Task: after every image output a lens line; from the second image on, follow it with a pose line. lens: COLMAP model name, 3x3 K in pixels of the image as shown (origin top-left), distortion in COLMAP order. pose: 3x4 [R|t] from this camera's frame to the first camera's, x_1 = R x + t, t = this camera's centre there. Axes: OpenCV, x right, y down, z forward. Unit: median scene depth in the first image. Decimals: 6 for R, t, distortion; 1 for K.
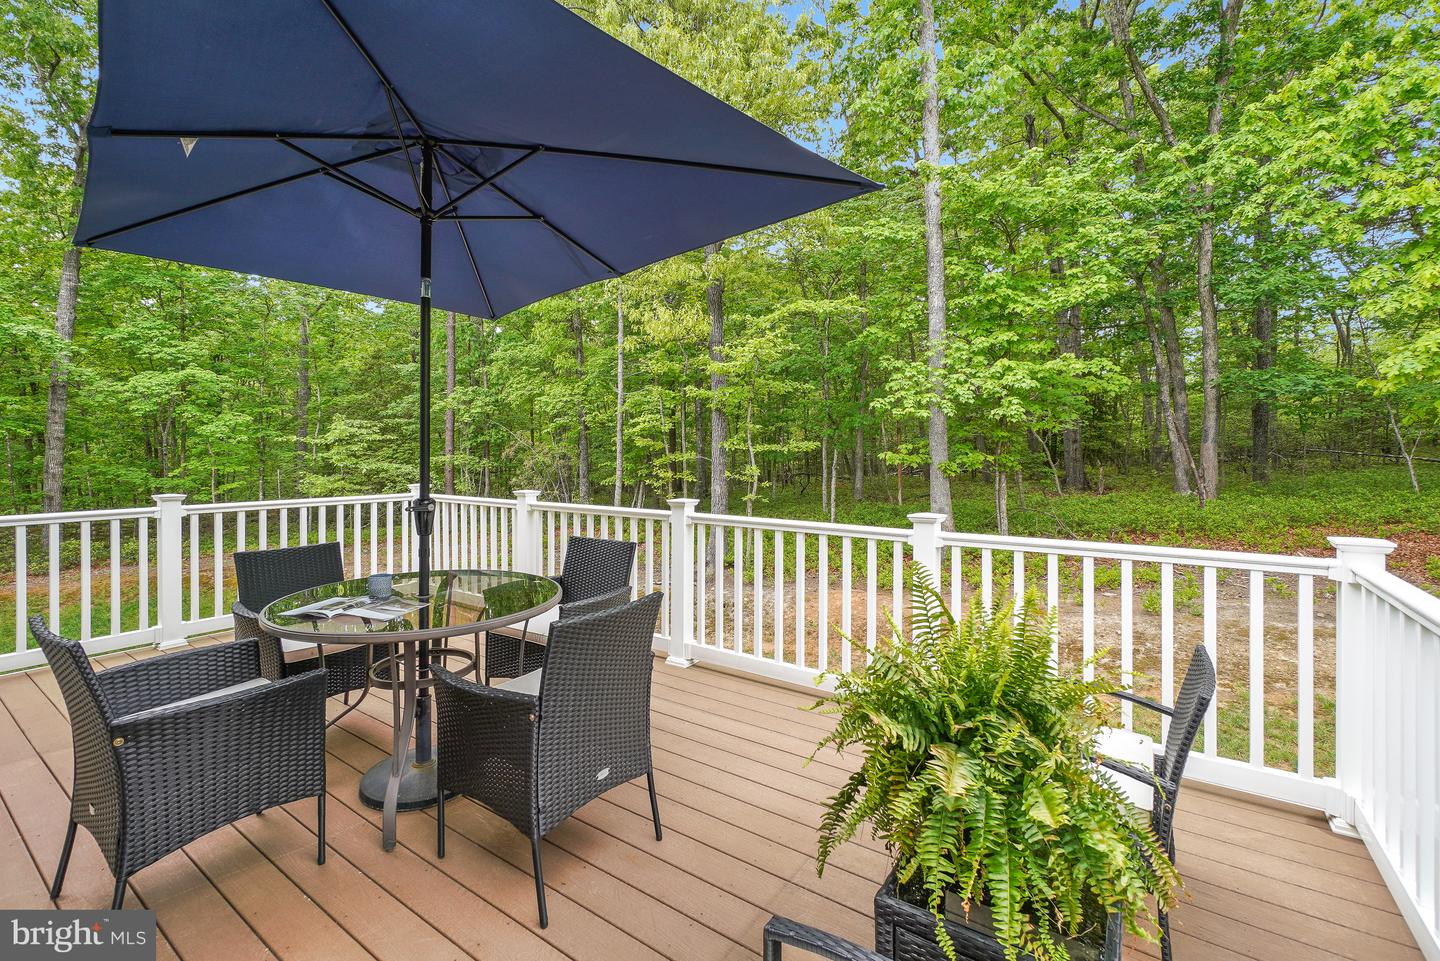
lens RADIAL K [[640.2, 0, 714.0], [0, 640.2, 477.4], [0, 0, 1]] dist [0.001558, 0.000323]
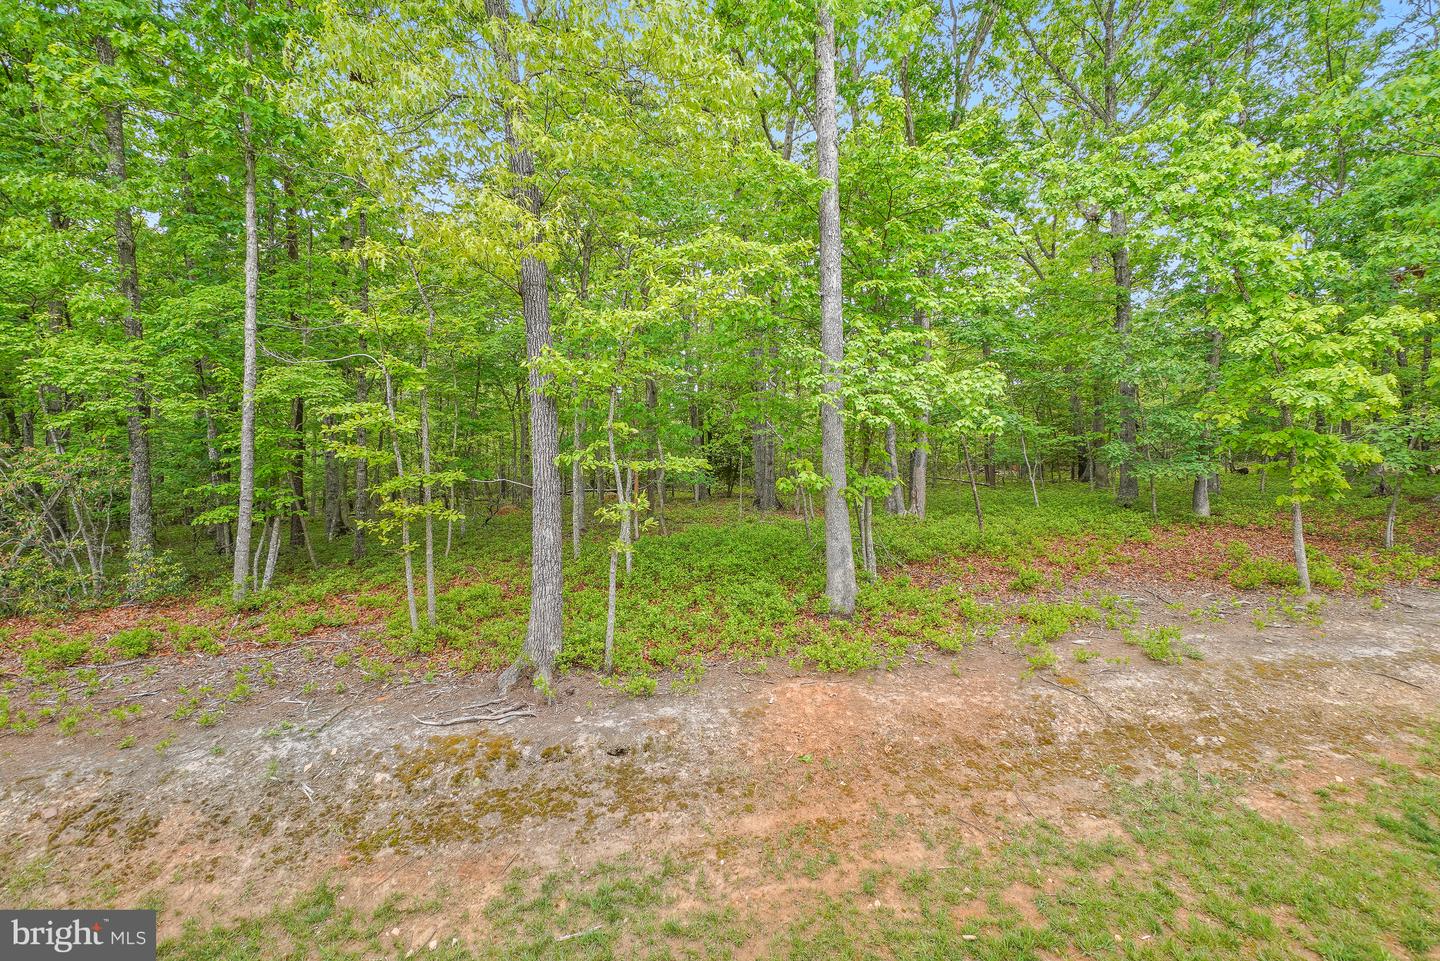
lens RADIAL K [[640.2, 0, 714.0], [0, 640.2, 477.4], [0, 0, 1]] dist [0.001558, 0.000323]
pose [[0.812090, 0.017088, 0.583281, -0.191378], [0.011885, 0.998879, -0.045810, -0.004734], [-0.583411, 0.044134, 0.810977, 0.416972]]
